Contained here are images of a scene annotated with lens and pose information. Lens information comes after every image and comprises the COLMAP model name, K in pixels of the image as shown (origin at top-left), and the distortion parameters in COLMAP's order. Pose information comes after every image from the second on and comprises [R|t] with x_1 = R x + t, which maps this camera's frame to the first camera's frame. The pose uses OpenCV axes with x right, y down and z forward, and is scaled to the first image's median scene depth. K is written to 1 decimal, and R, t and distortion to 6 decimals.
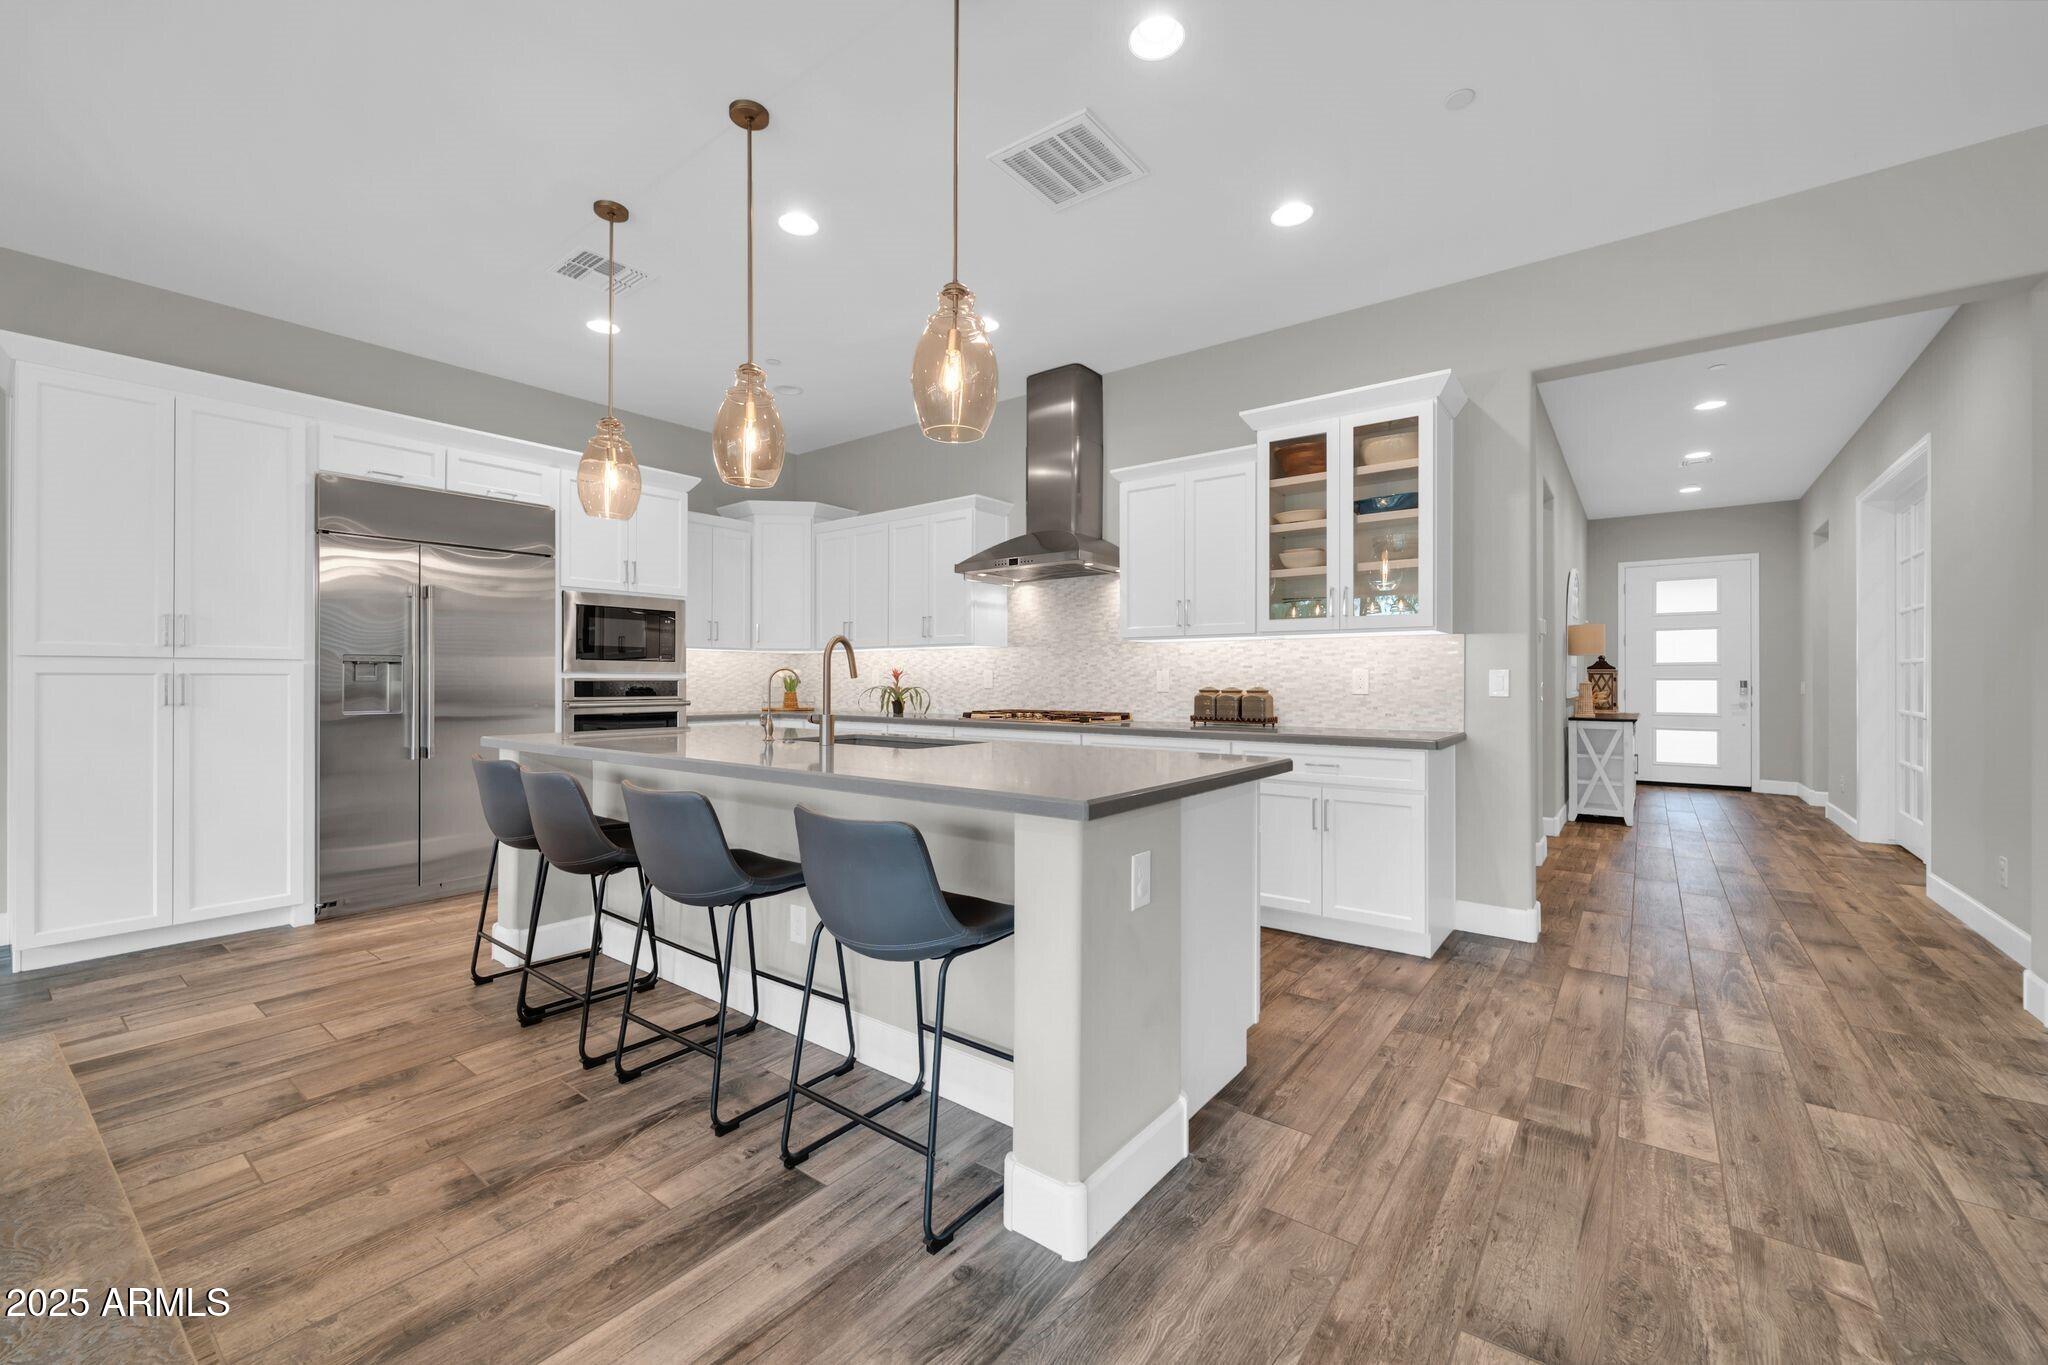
lens RADIAL K [[821.8, 0, 1020.4], [0, 821.8, 677.1], [0, 0, 1]] dist [0.003368, -0.000292]
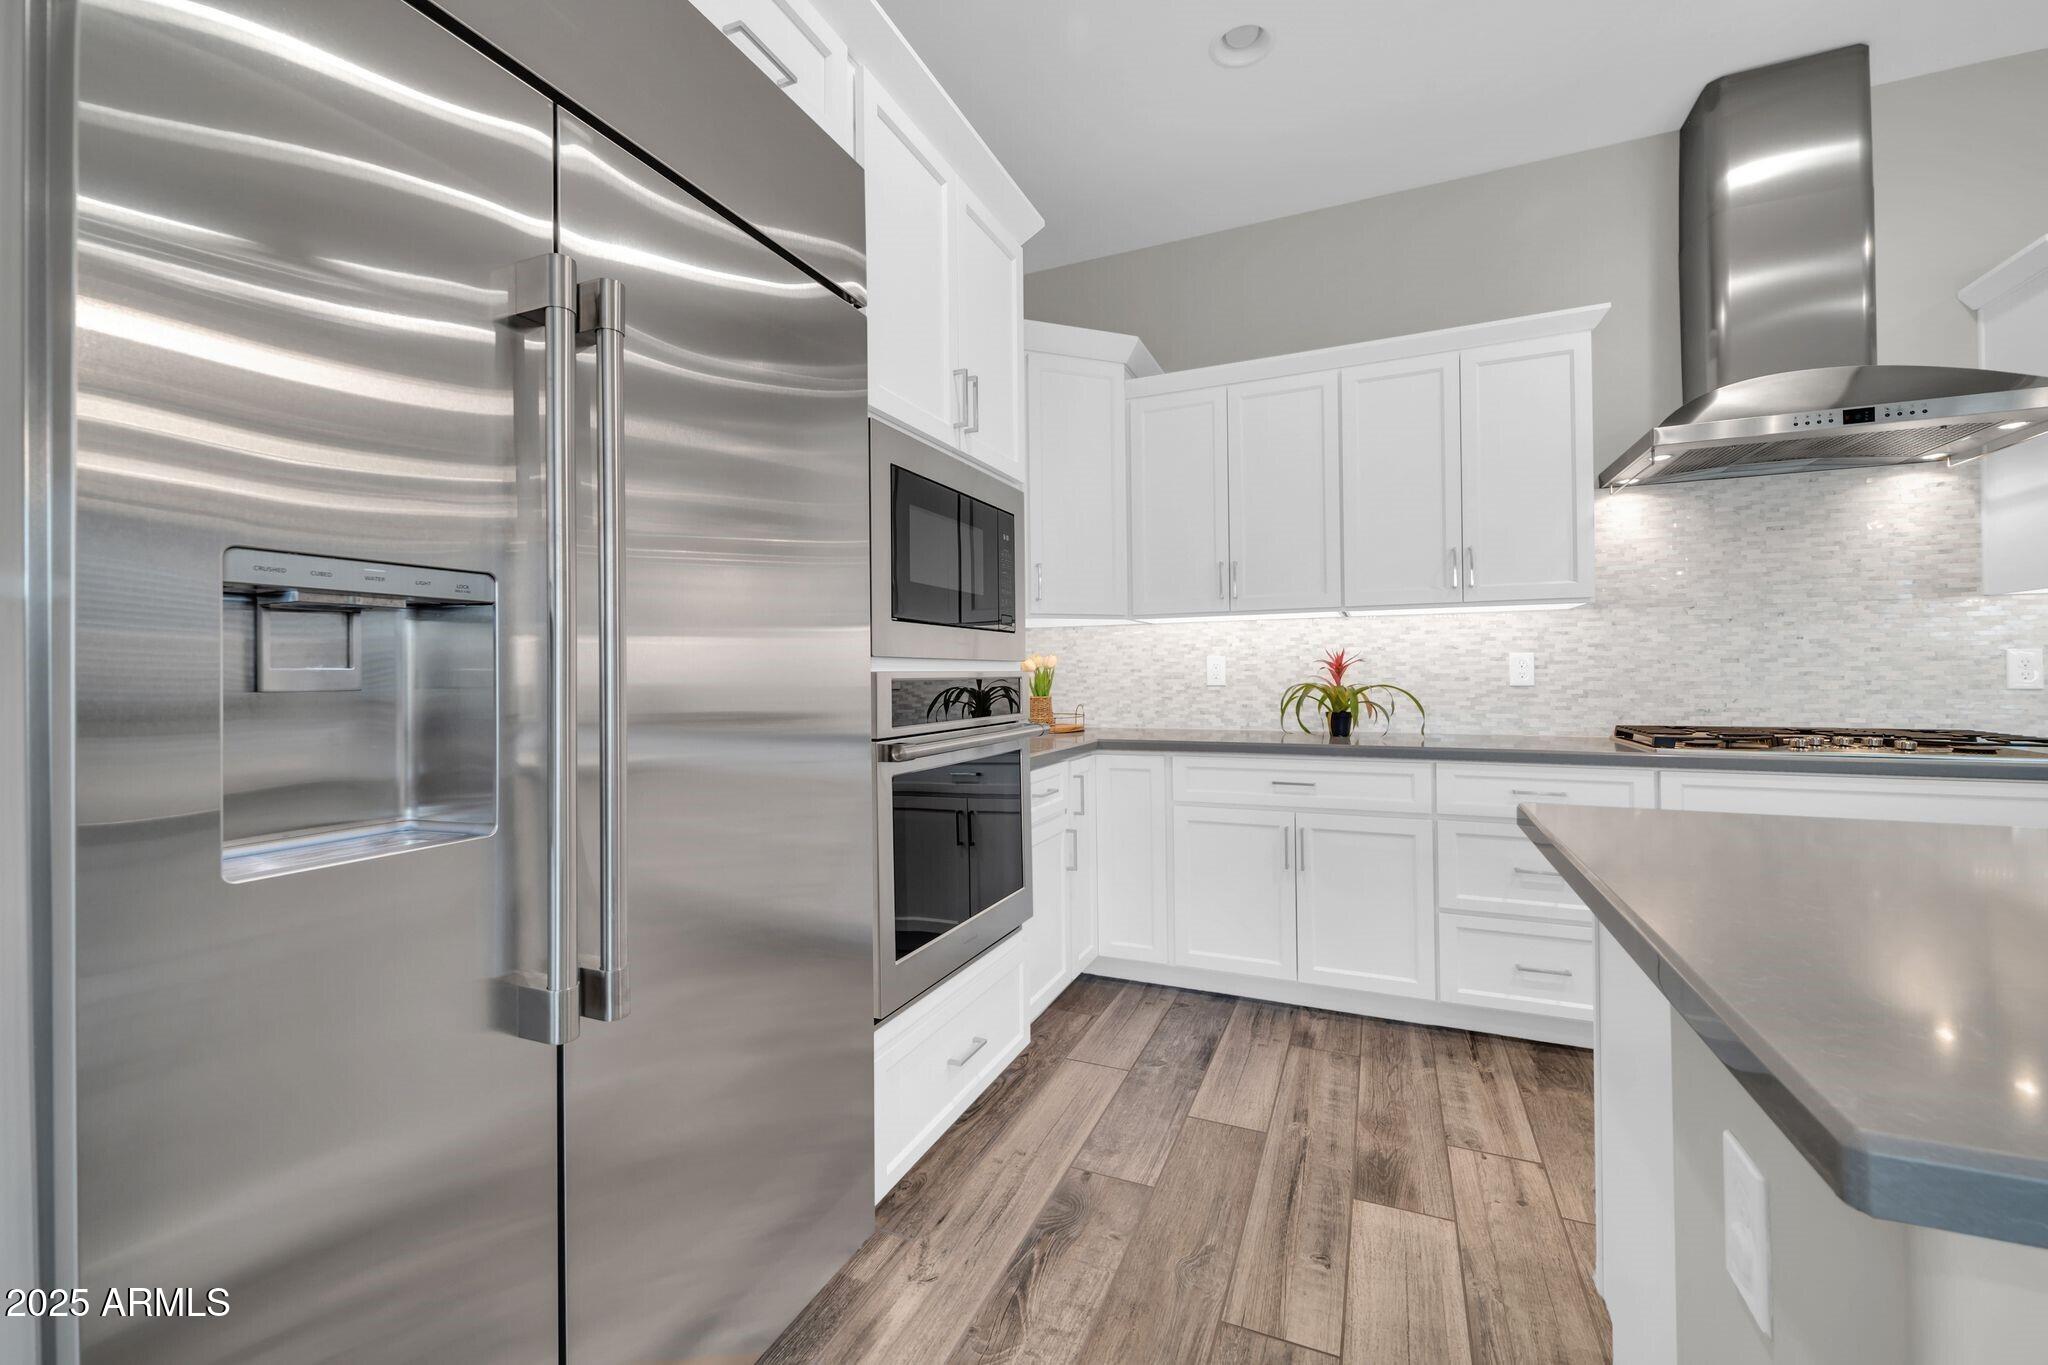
lens RADIAL K [[821.8, 0, 1023.5], [0, 821.8, 670.7], [0, 0, 1]] dist [0.003368, -0.000292]
pose [[0.970715, -0.009131, 0.240061, -0.548380], [0.009457, 0.999955, -0.000207, 0.000841], [-0.240048, 0.002471, 0.970758, 0.619083]]
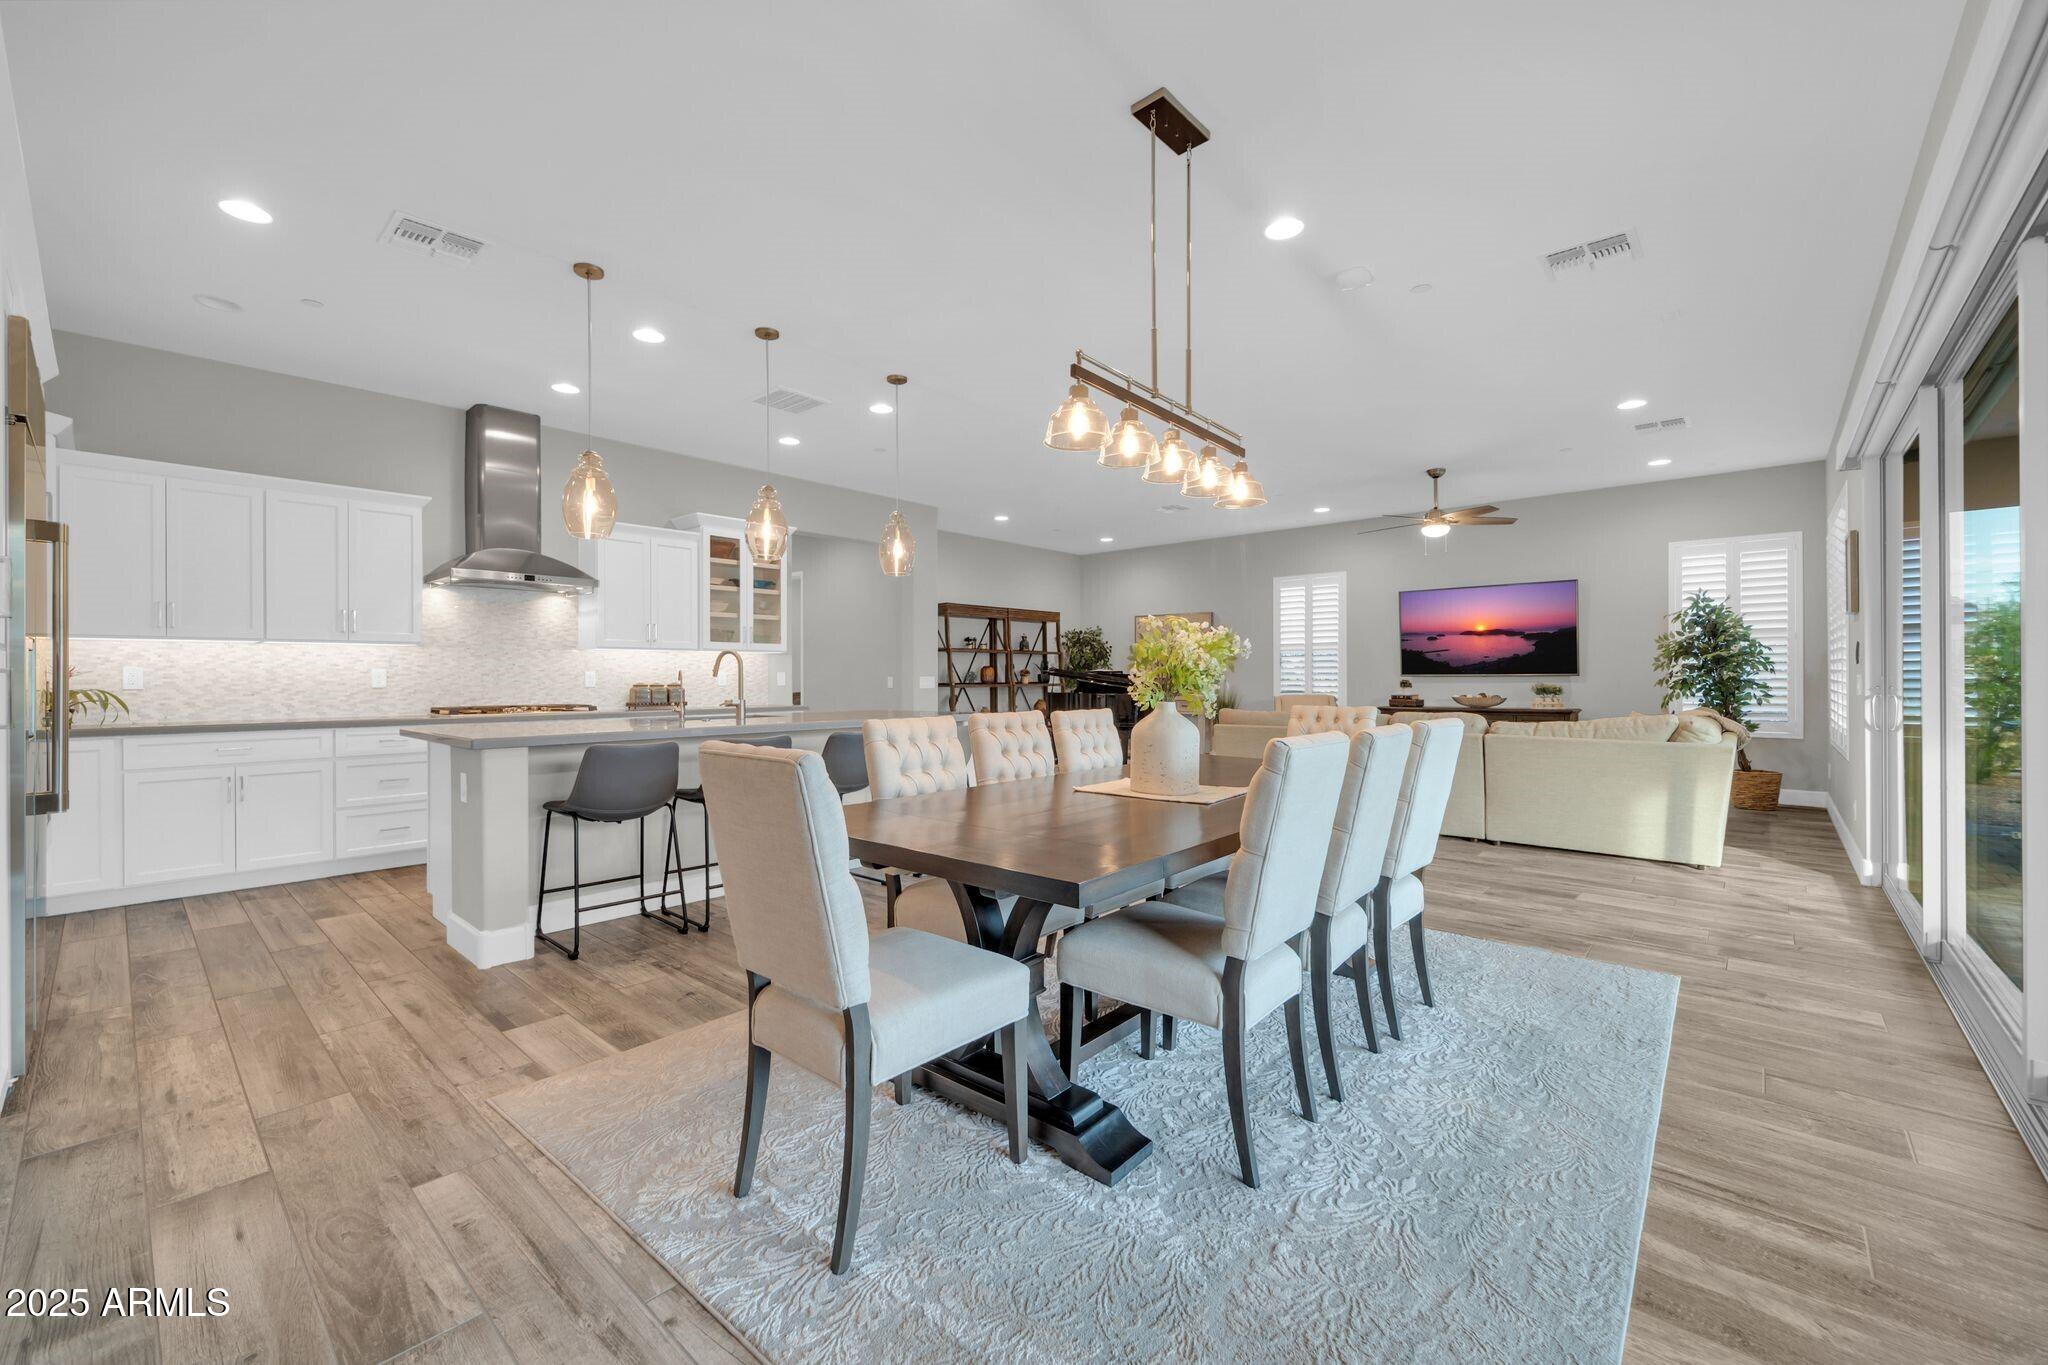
lens RADIAL K [[821.8, 0, 1016.3], [0, 821.8, 675.2], [0, 0, 1]] dist [0.003368, -0.000292]
pose [[0.067852, -0.000692, 0.997695, -1.064824], [-0.001461, 0.999999, 0.000793, -0.003250], [-0.997694, -0.001512, 0.067851, 0.213650]]
